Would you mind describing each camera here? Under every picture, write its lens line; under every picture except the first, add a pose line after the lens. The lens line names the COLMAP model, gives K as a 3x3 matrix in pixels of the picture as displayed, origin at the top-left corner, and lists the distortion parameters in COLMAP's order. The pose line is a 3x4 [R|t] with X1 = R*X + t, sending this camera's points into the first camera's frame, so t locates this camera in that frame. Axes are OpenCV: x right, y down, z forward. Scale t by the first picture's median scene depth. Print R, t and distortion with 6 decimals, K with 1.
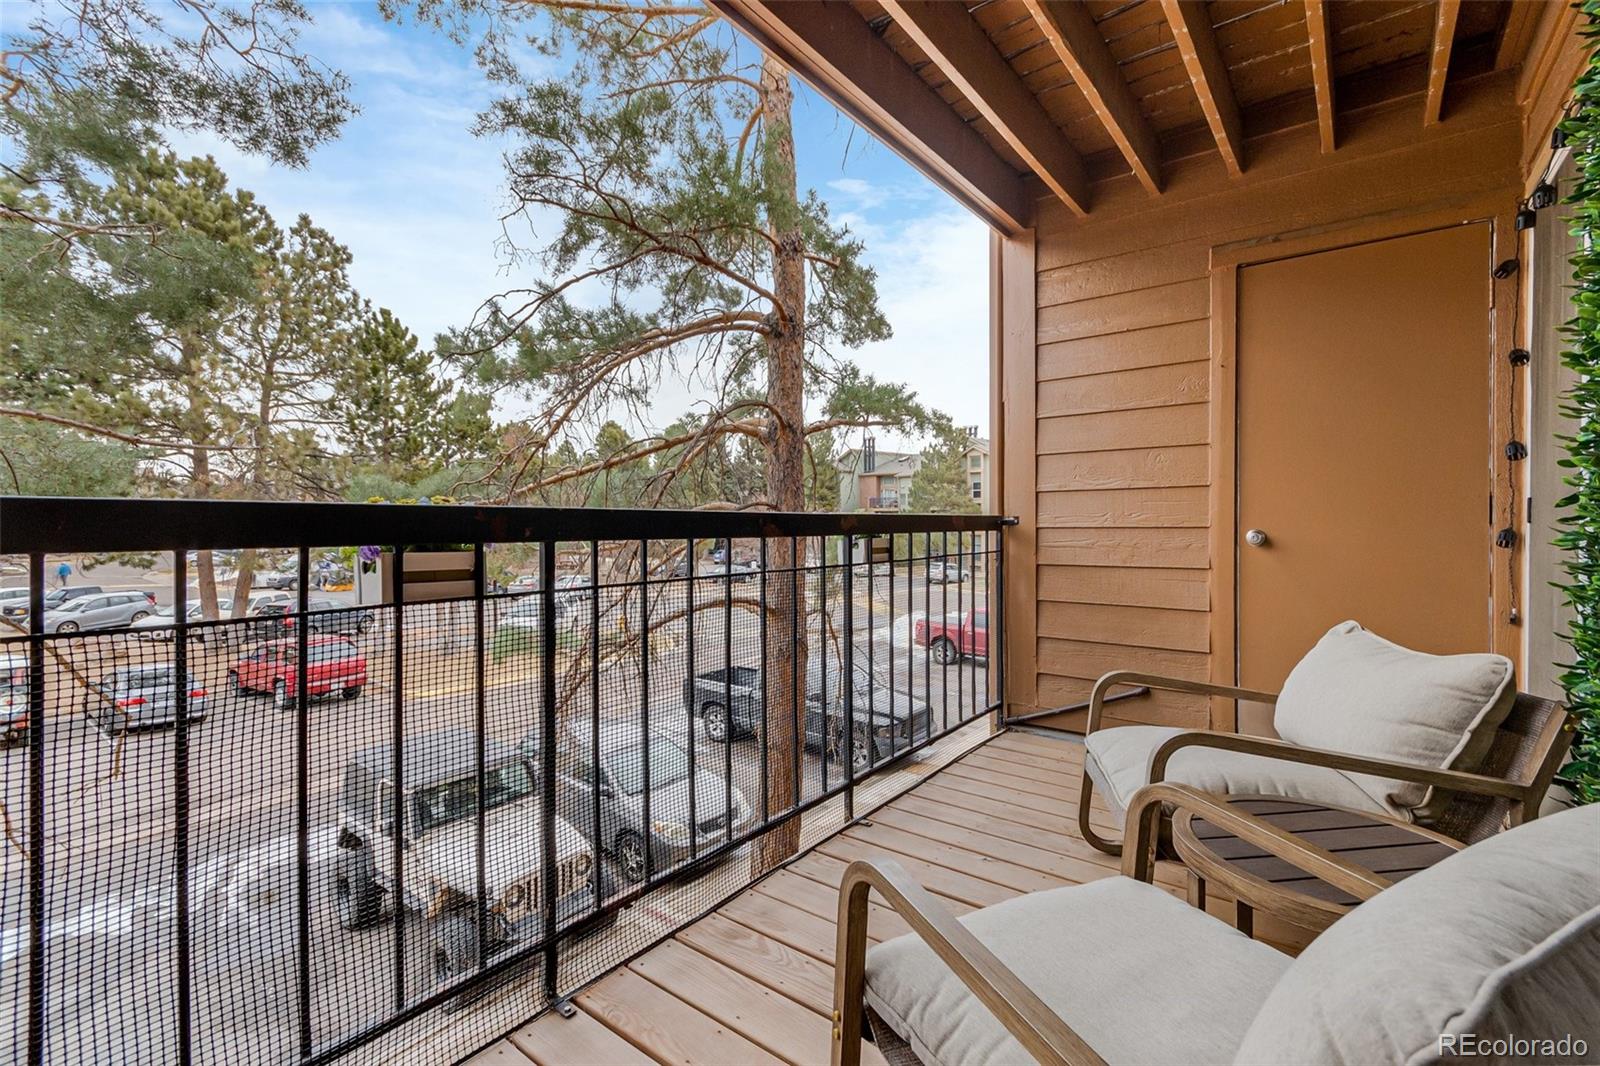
lens RADIAL K [[723.8, 0, 781.3], [0, 723.8, 538.0], [0, 0, 1]] dist [0.002991, -0.000287]
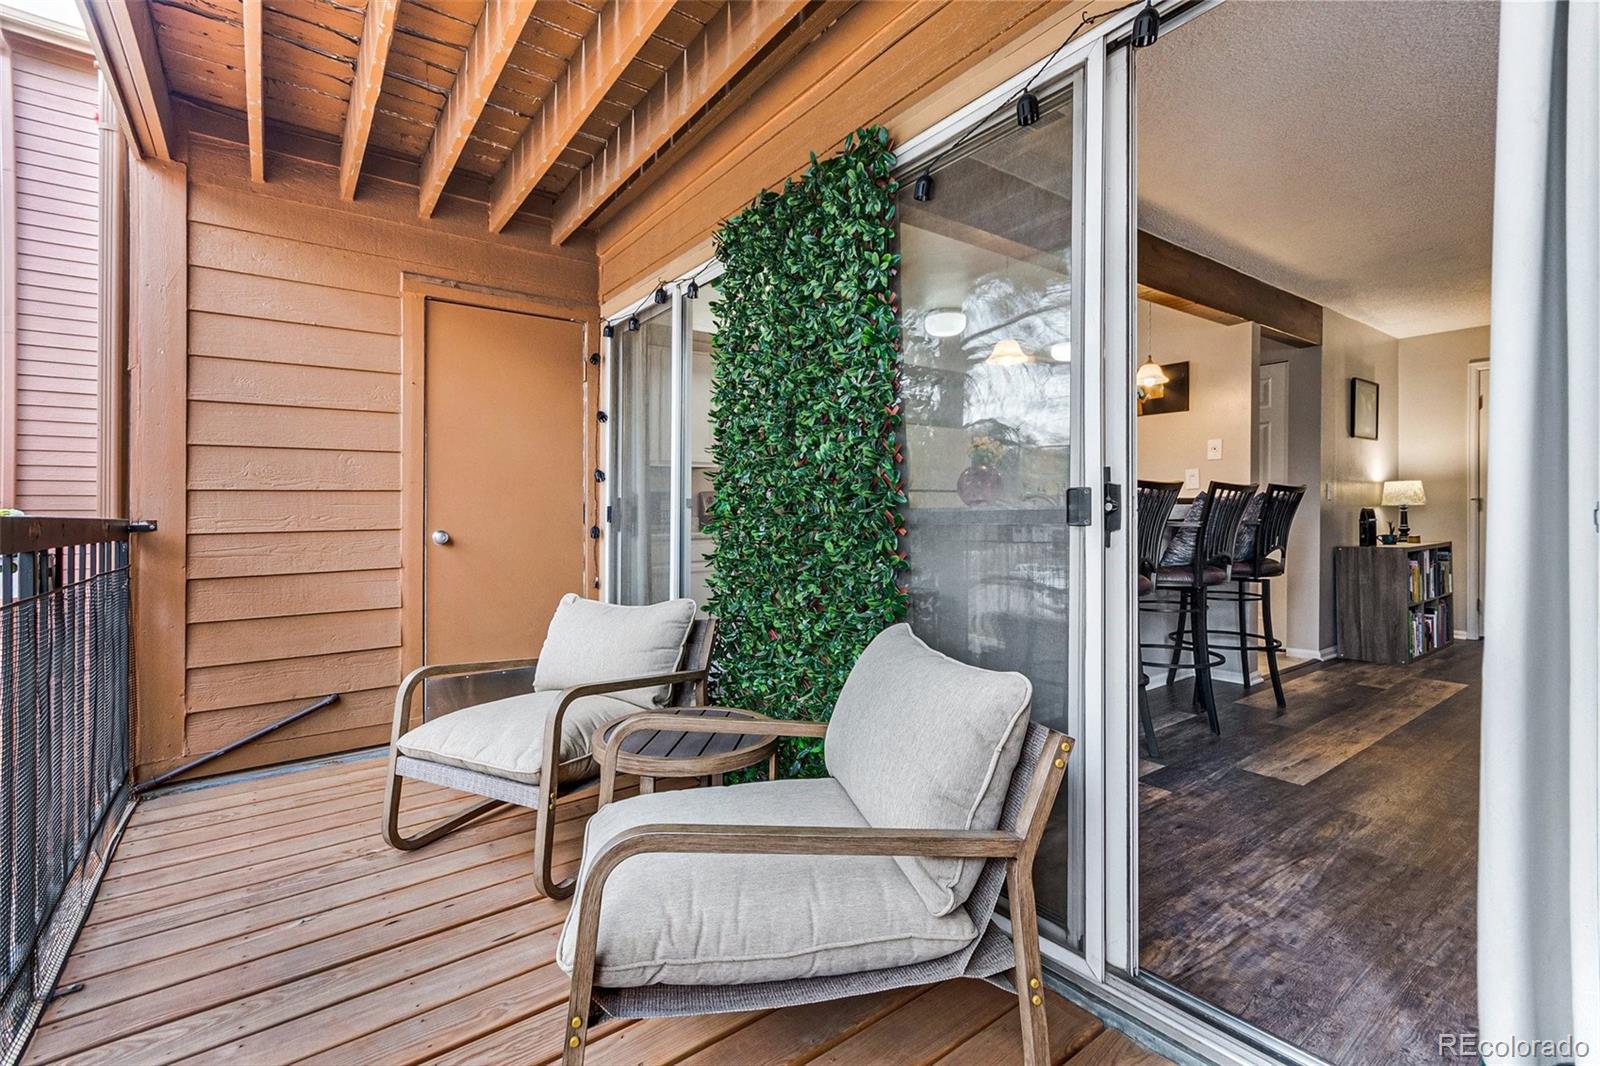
lens RADIAL K [[709.9, 0, 796.2], [0, 709.9, 535.6], [0, 0, 1]] dist [0.003442, -0.000356]
pose [[0.248524, -0.027260, 0.968242, -0.290104], [0.034787, 0.999210, 0.019203, -0.005305], [-0.968001, 0.028910, 0.249276, 0.167440]]
